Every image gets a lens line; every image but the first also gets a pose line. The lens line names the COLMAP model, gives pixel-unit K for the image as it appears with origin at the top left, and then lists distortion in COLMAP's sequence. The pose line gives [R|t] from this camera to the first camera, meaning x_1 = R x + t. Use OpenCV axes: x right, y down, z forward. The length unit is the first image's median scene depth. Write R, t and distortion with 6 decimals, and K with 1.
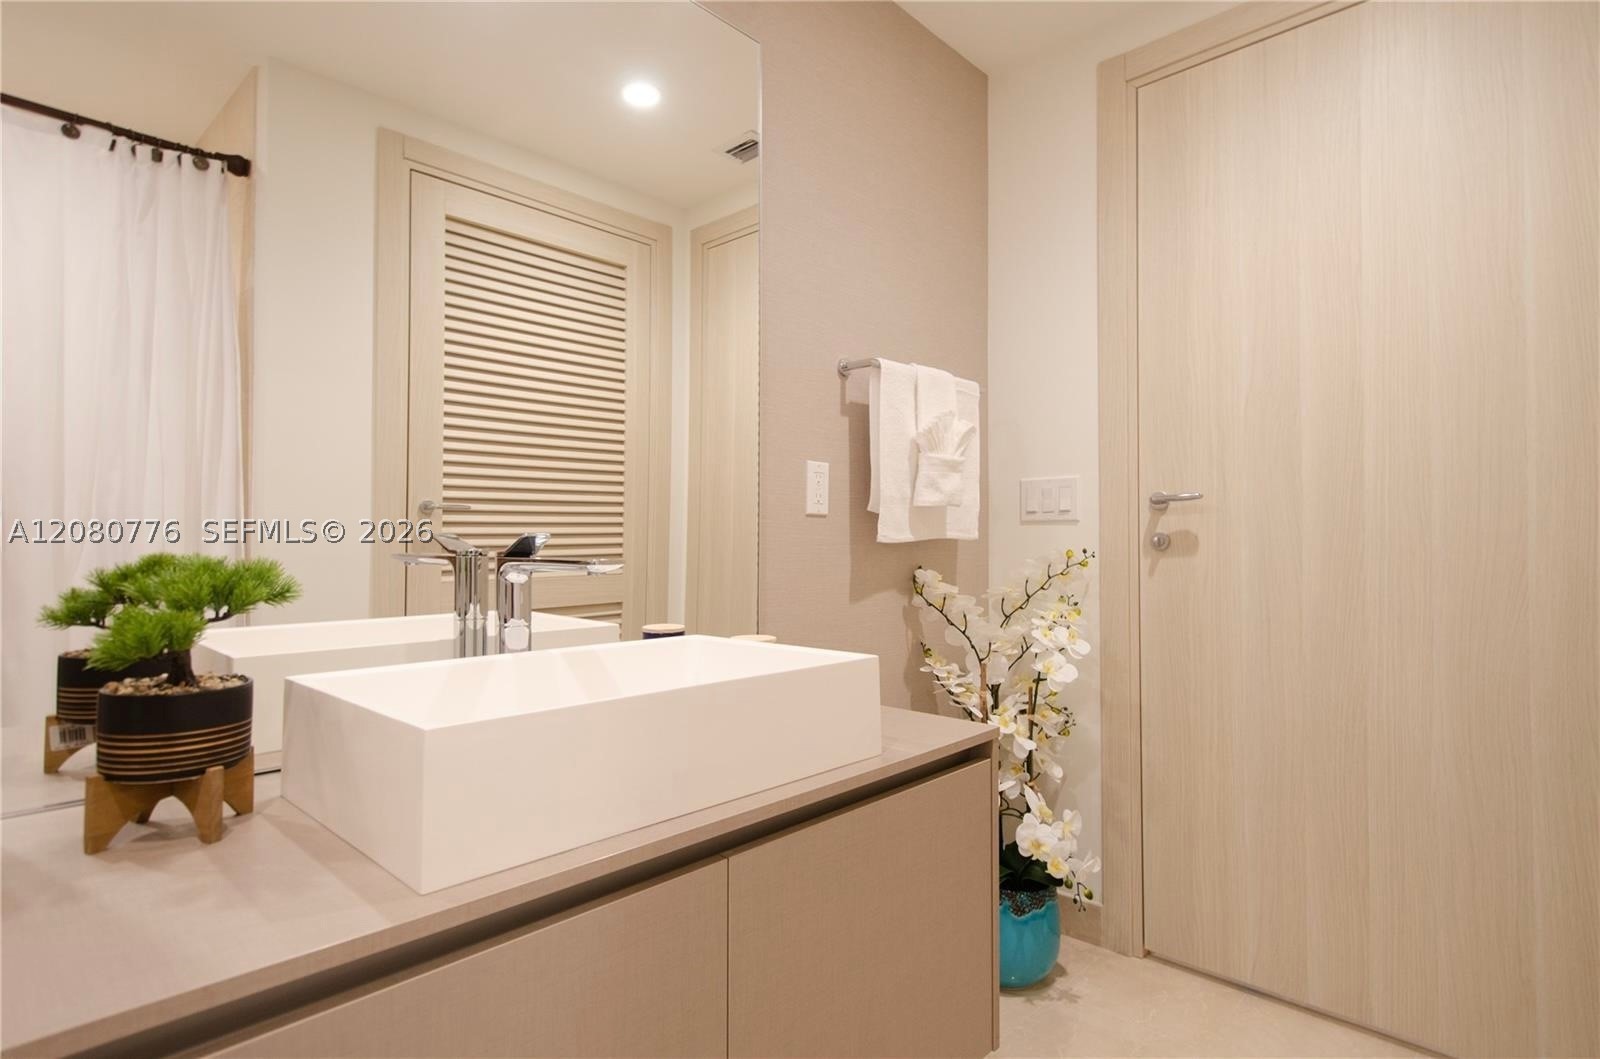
lens RADIAL K [[834.4, 0, 806.8], [0, 834.4, 521.3], [0, 0, 1]] dist [0.006974, 0.003386]
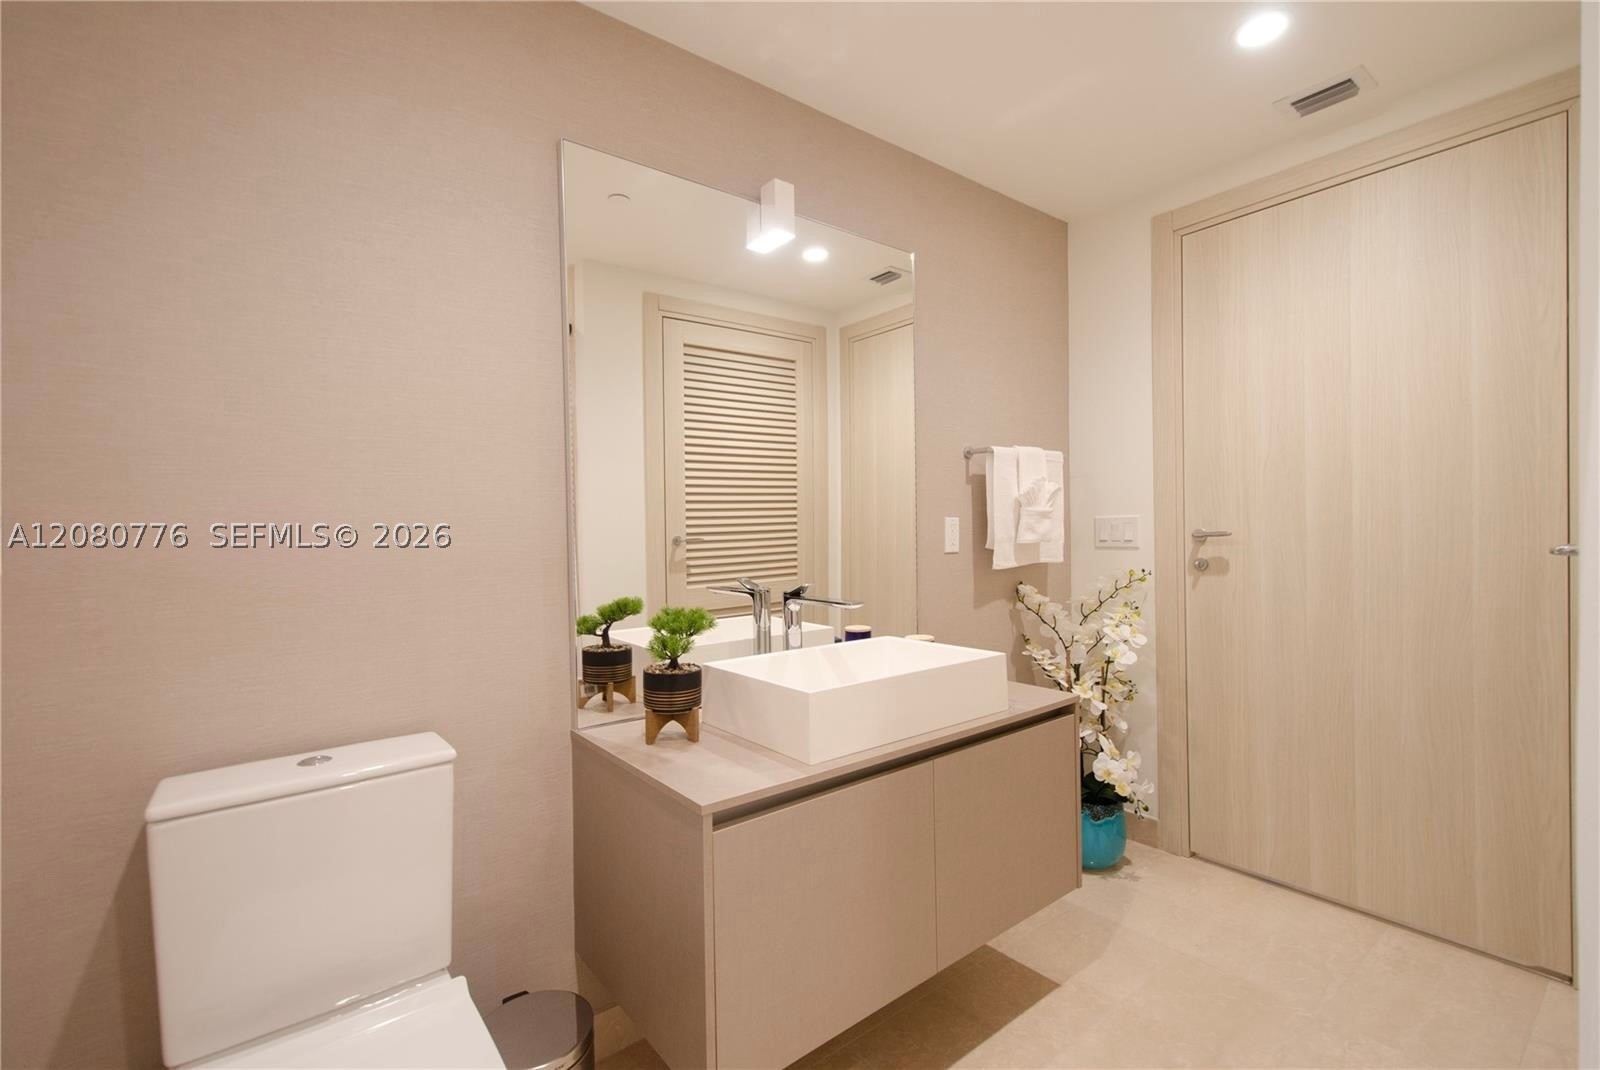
lens RADIAL K [[702.0, 0, 789.2], [0, 702.0, 538.7], [0, 0, 1]] dist [0.008835, -0.000011]
pose [[0.986168, -0.017318, -0.164842, -0.063383], [0.023064, 0.999189, 0.033008, -0.076364], [0.164137, -0.036354, 0.985767, -0.283951]]
